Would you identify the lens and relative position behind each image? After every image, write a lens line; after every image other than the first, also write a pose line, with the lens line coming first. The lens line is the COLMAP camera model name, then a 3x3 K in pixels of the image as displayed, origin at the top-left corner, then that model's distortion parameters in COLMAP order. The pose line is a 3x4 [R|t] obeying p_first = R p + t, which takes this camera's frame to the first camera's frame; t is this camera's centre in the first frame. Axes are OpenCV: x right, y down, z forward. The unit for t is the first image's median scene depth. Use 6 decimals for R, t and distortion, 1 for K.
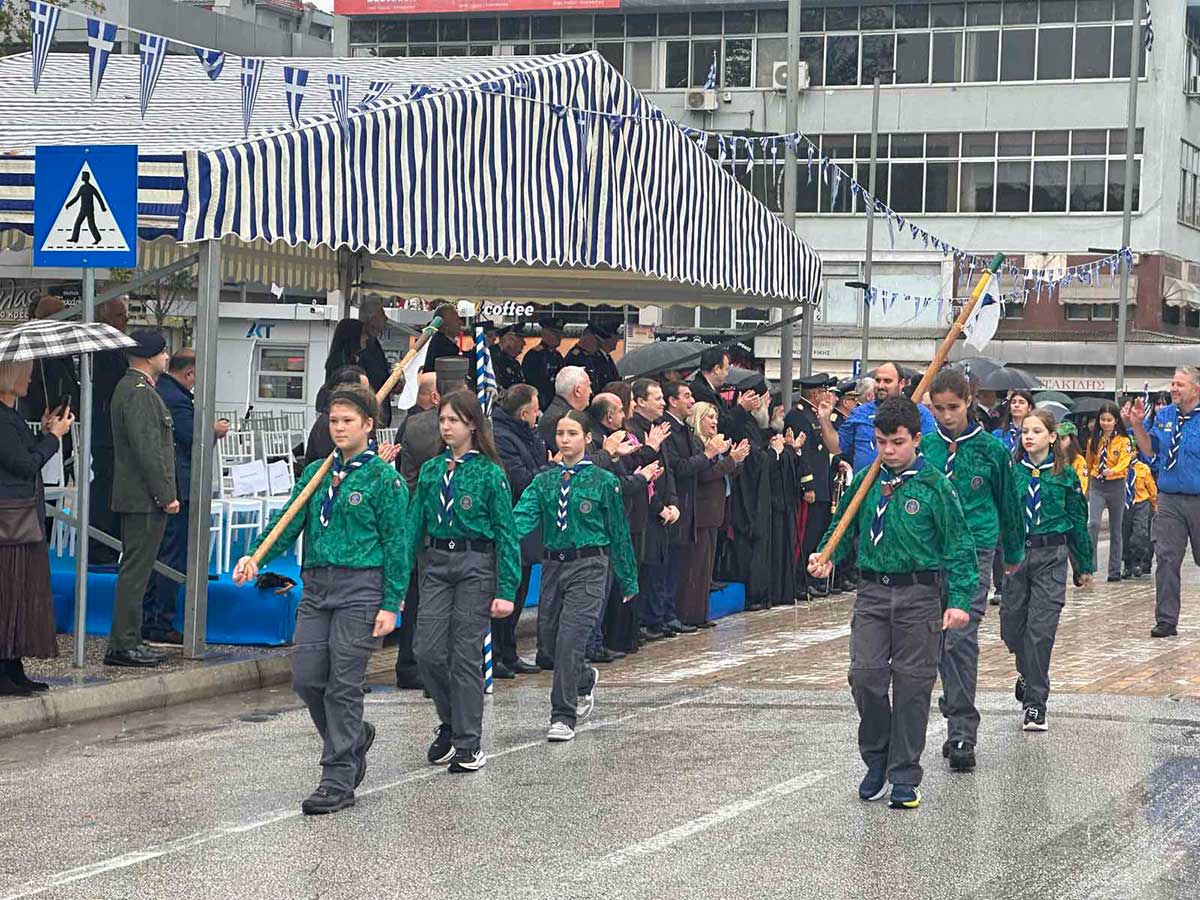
lens RADIAL K [[2634.7, 0, 610.7], [0, 2634.7, 438.3], [0, 0, 1]] dist [-0.018426, 3.181700]
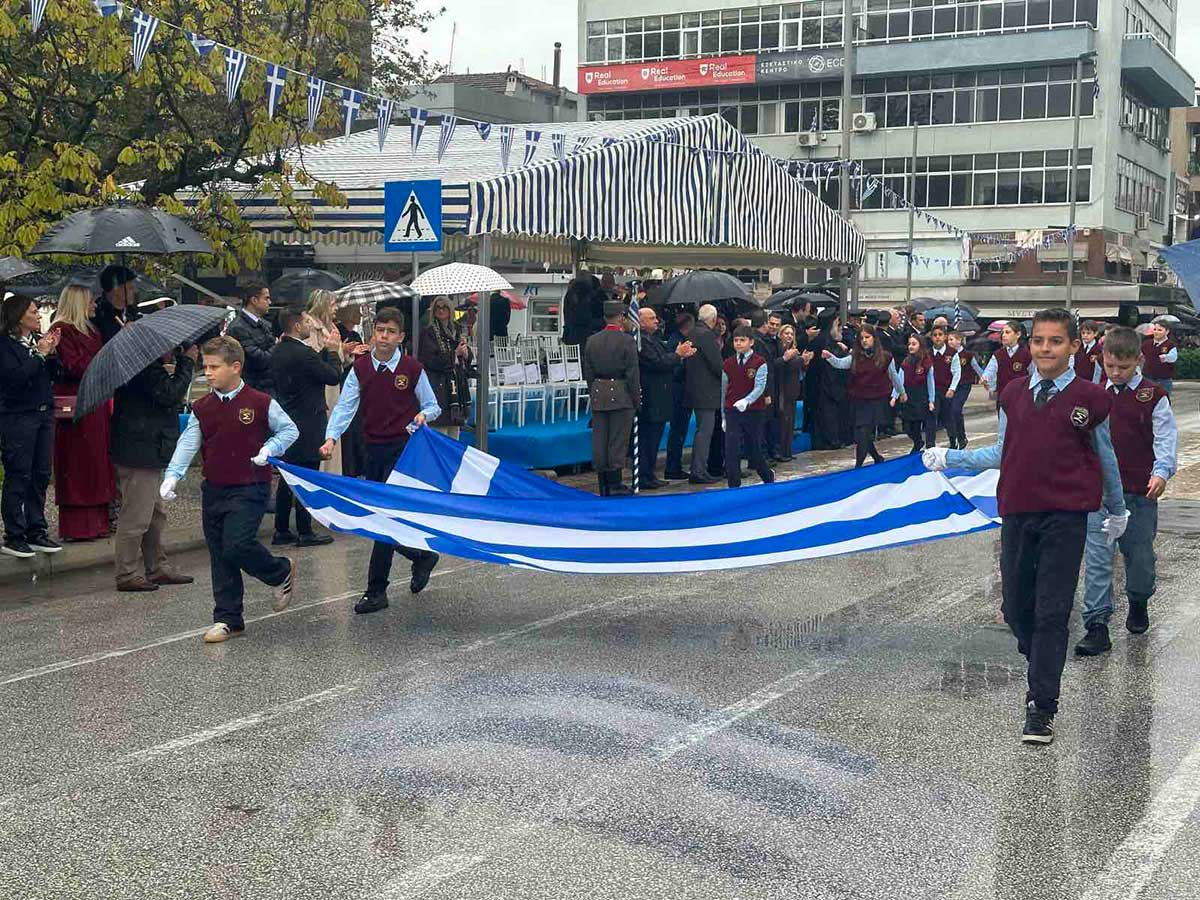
lens RADIAL K [[1639.2, 0, 597.6], [0, 1639.2, 434.9], [0, 0, 1]] dist [0.178294, -0.310956]
pose [[0.994988, -0.012354, -0.099228, 0.019276], [0.017031, 0.998776, 0.046430, 0.005400], [0.098533, -0.047887, 0.993981, -0.047779]]
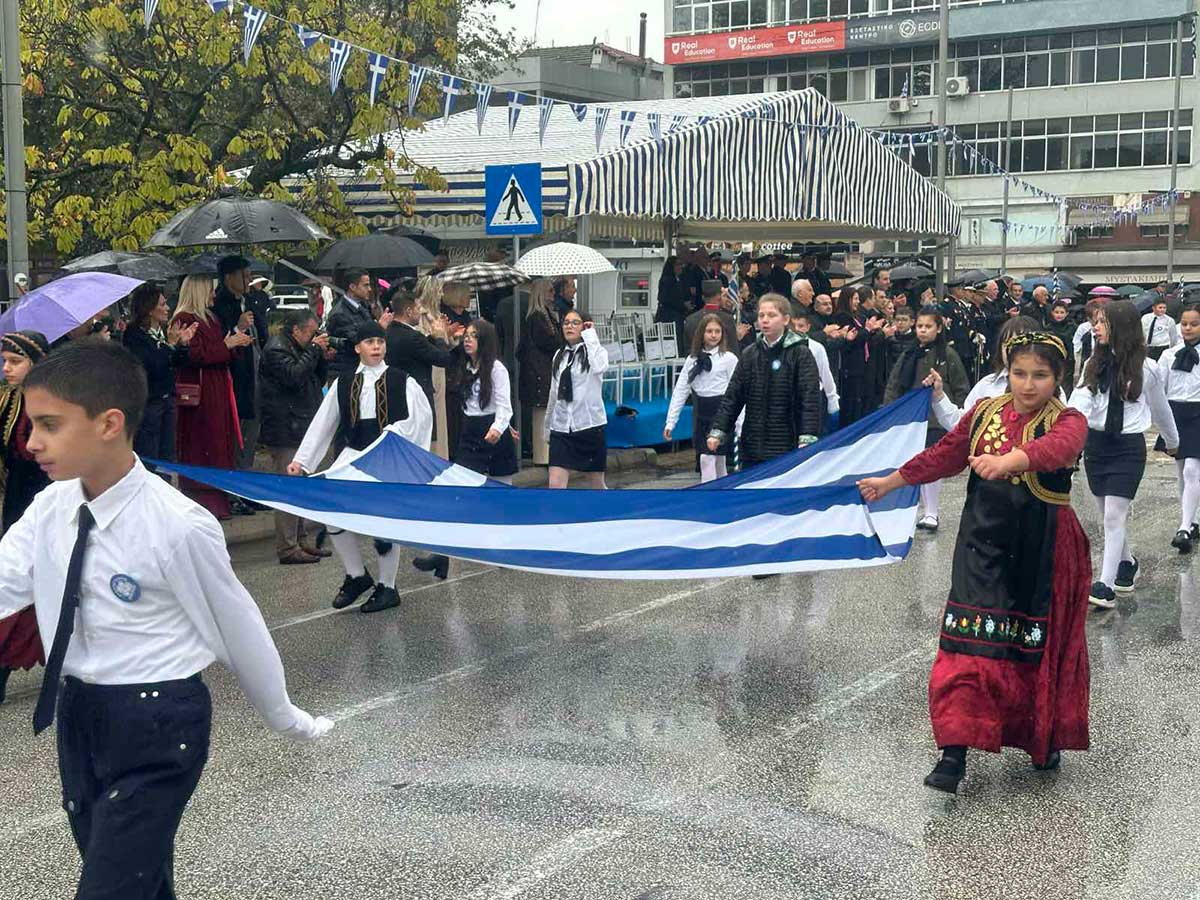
lens RADIAL K [[1638.8, 0, 600.0], [0, 1638.8, 450.0], [0, 0, 1]] dist [0.181616, -0.331667]
pose [[0.988385, -0.019236, -0.150750, 0.014303], [0.030265, 0.997002, 0.071214, 0.001693], [0.148928, -0.074949, 0.986004, -0.057309]]
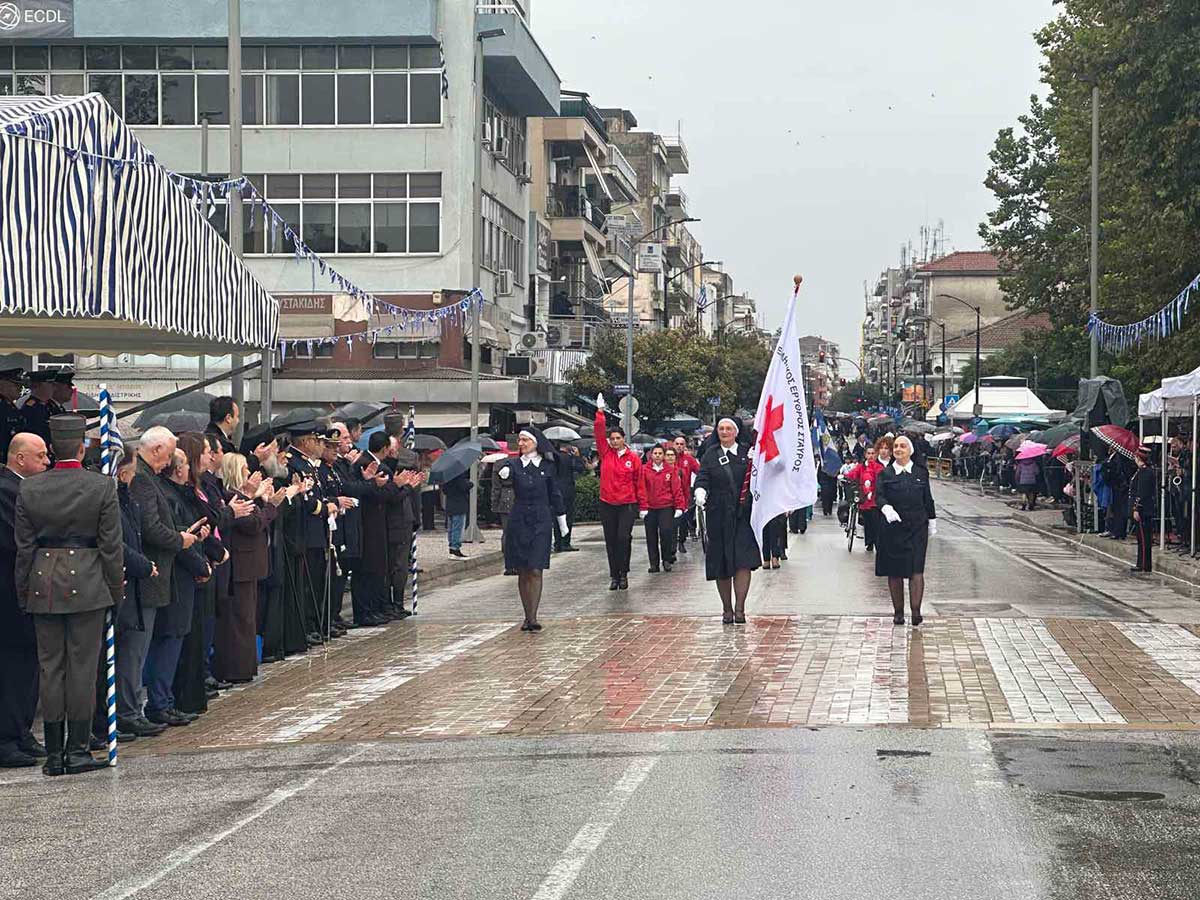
lens RADIAL K [[2614.4, 0, 588.6], [0, 2614.4, 447.3], [0, 0, 1]] dist [-0.055061, 3.634896]
pose [[0.960216, -0.027672, 0.277883, -0.101379], [0.030611, 0.999512, -0.006243, -0.005349], [-0.277575, 0.014501, 0.960595, 0.025007]]
